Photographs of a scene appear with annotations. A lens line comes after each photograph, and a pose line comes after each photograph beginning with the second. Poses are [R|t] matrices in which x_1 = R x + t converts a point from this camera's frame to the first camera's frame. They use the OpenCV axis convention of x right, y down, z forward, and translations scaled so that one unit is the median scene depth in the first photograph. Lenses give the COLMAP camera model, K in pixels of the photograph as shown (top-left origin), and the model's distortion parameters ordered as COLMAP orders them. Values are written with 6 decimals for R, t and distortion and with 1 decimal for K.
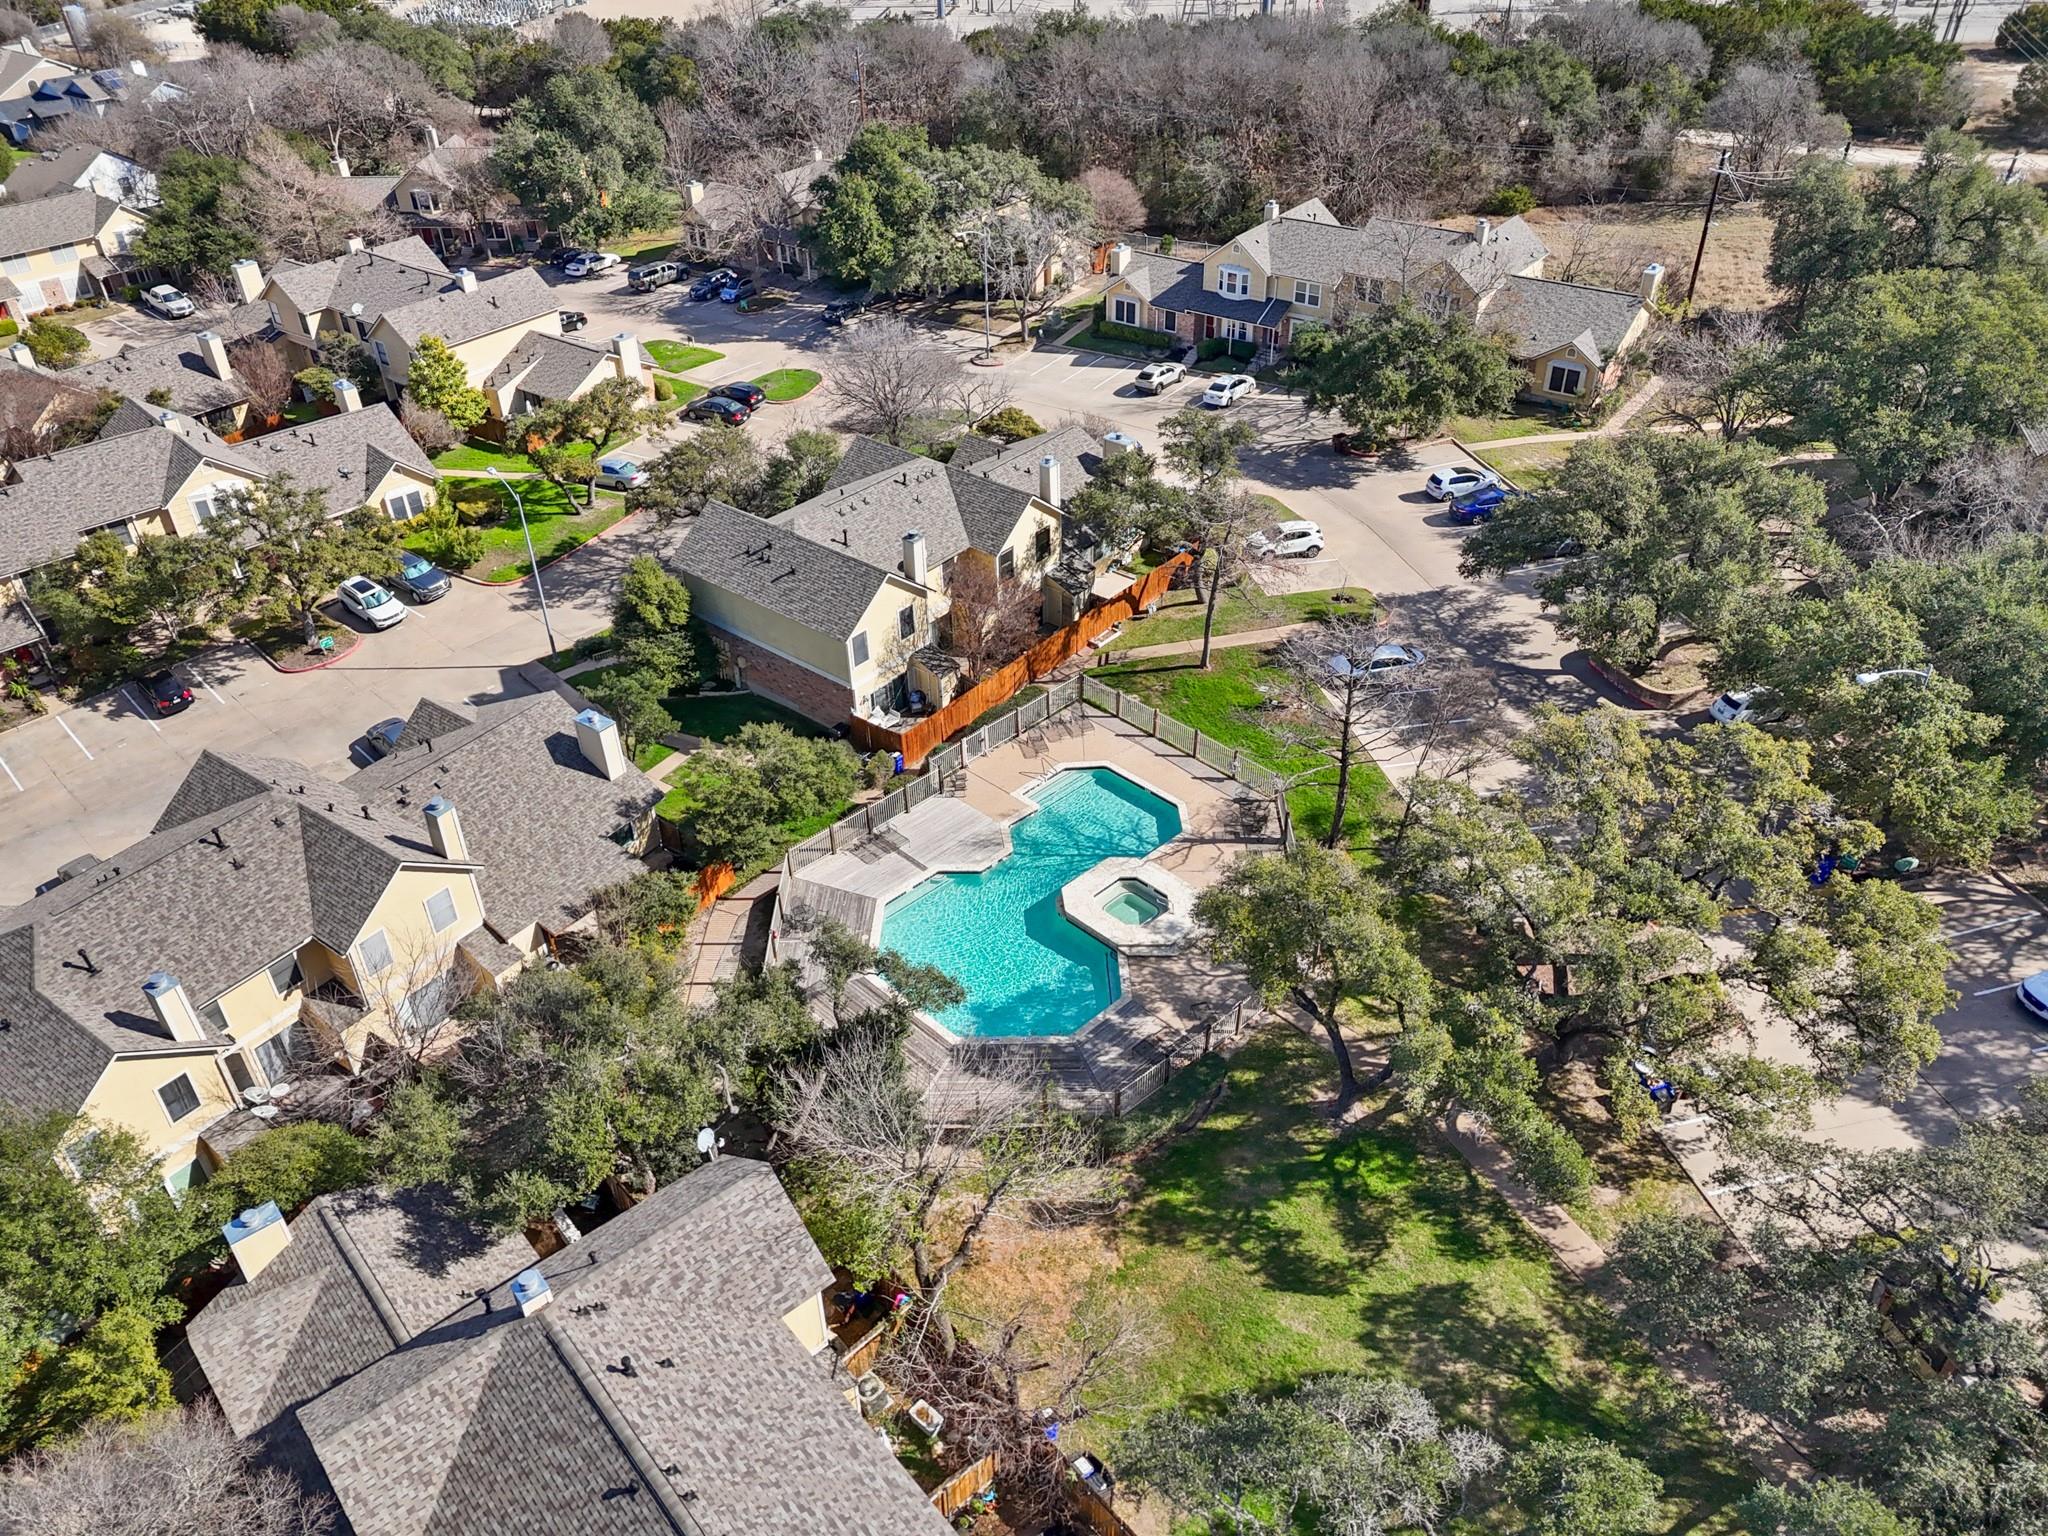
lens RADIAL K [[1504.4, 0, 1025.8], [0, 1504.4, 769.6], [0, 0, 1]] dist [0.009188, -0.000195]
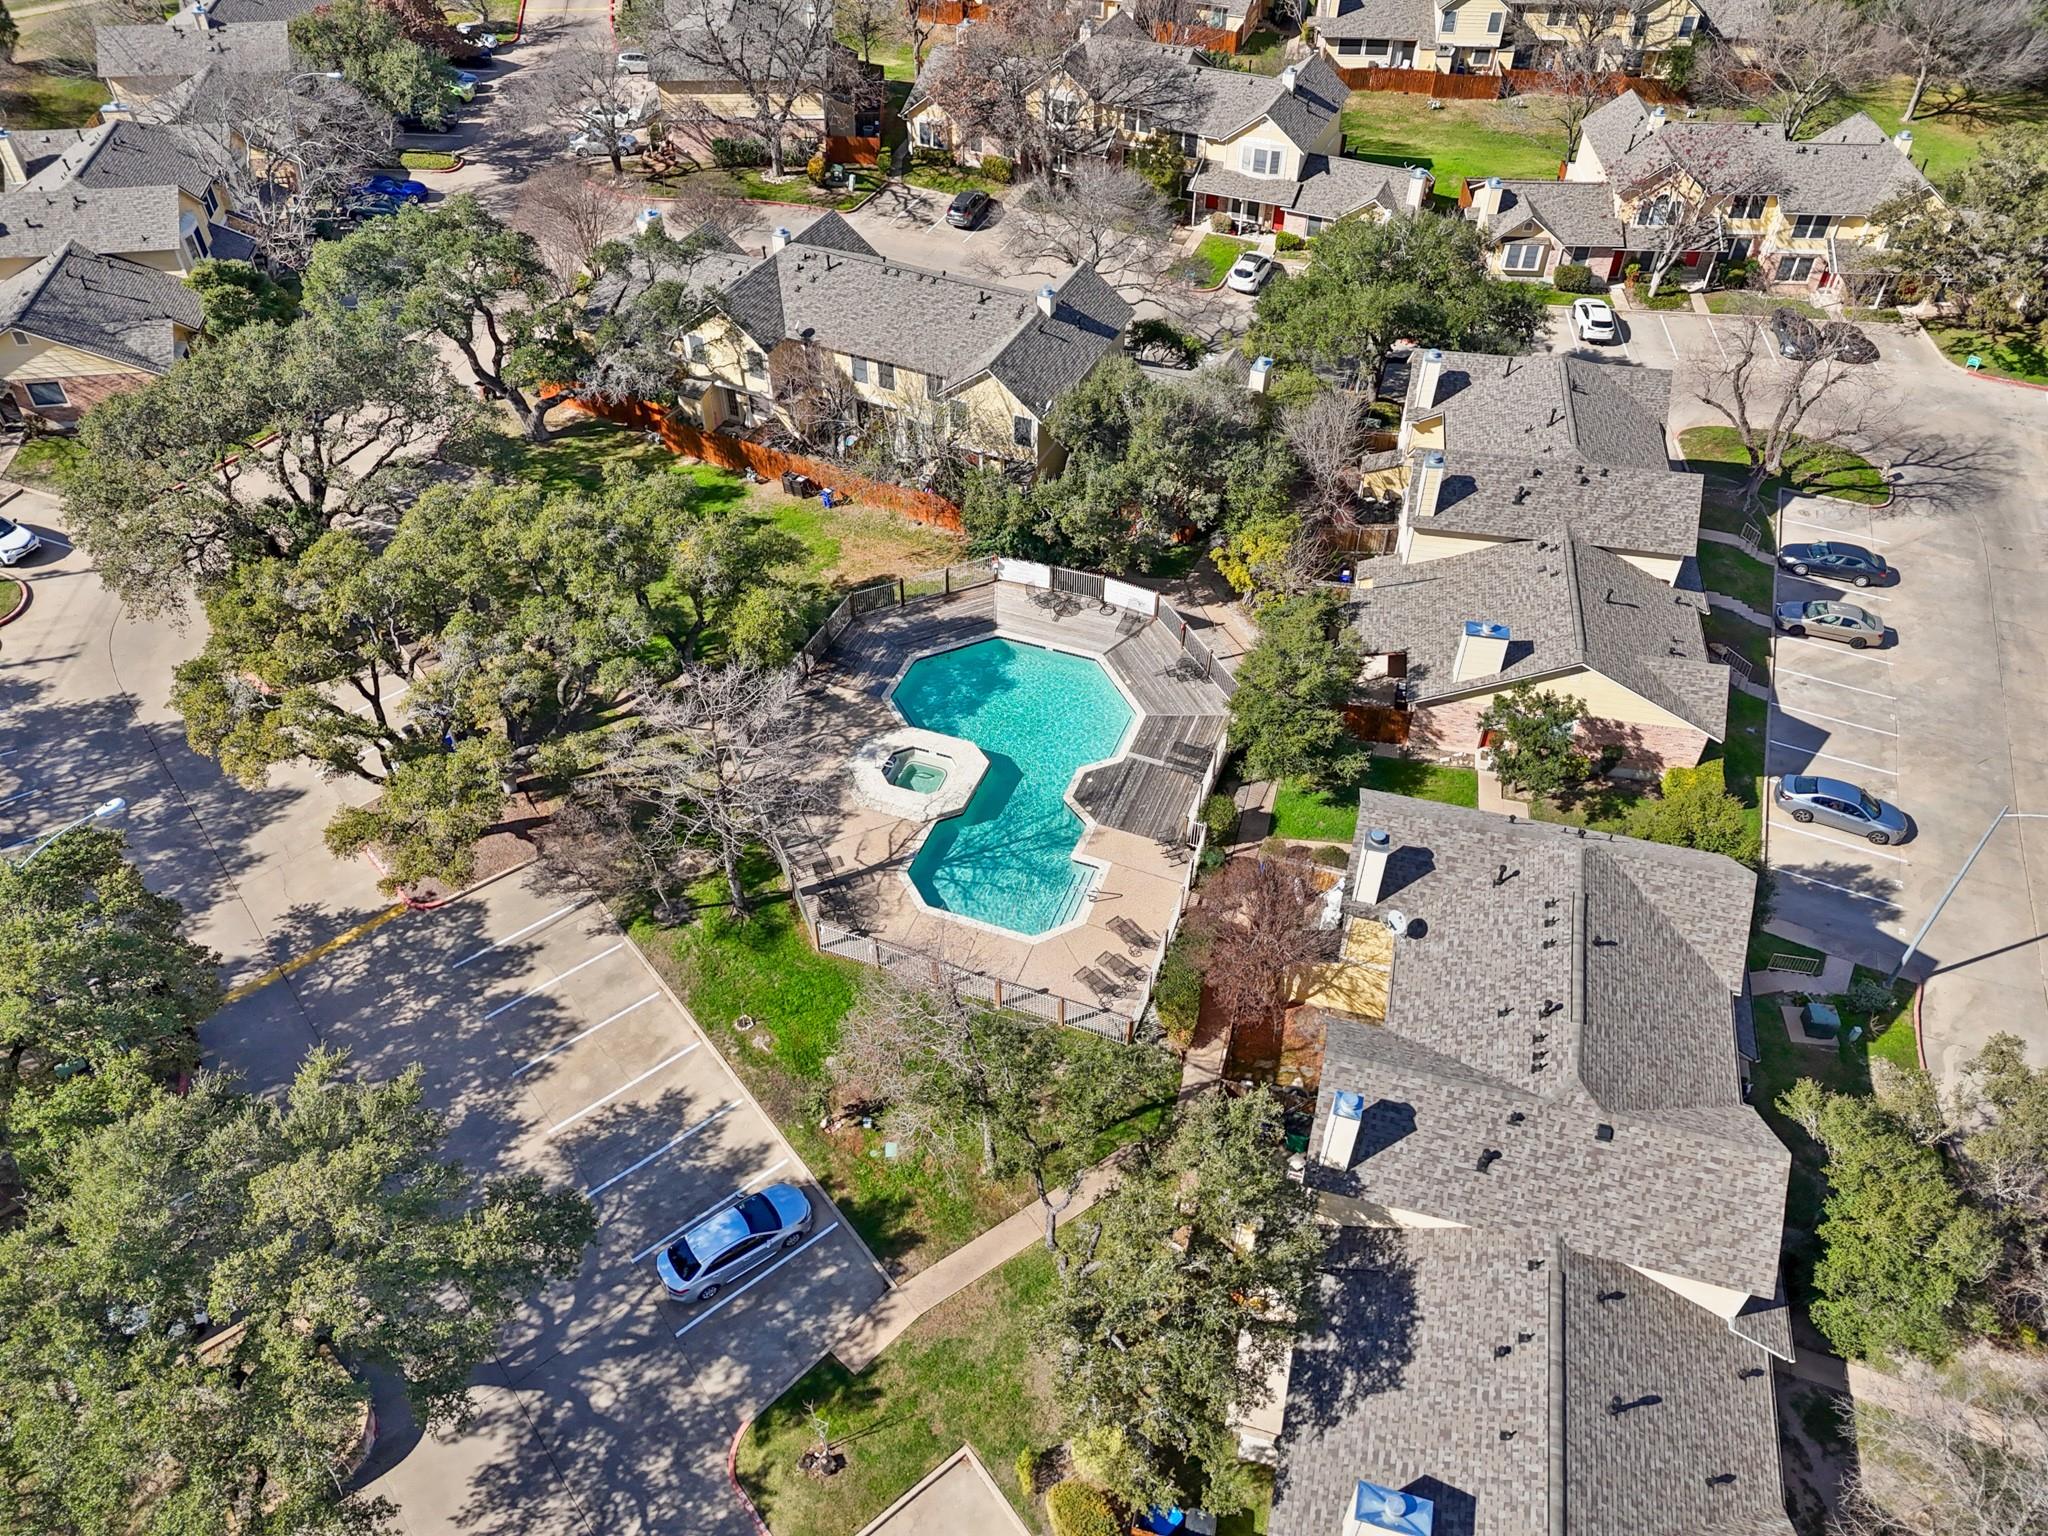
lens RADIAL K [[1504.4, 0, 1021.0], [0, 1504.4, 777.4], [0, 0, 1]] dist [0.009188, -0.000195]
pose [[-0.911223, 0.290906, -0.291627, 0.319480], [-0.232072, 0.222359, 0.946942, -0.935716], [0.340317, 0.930554, -0.135107, 1.205959]]
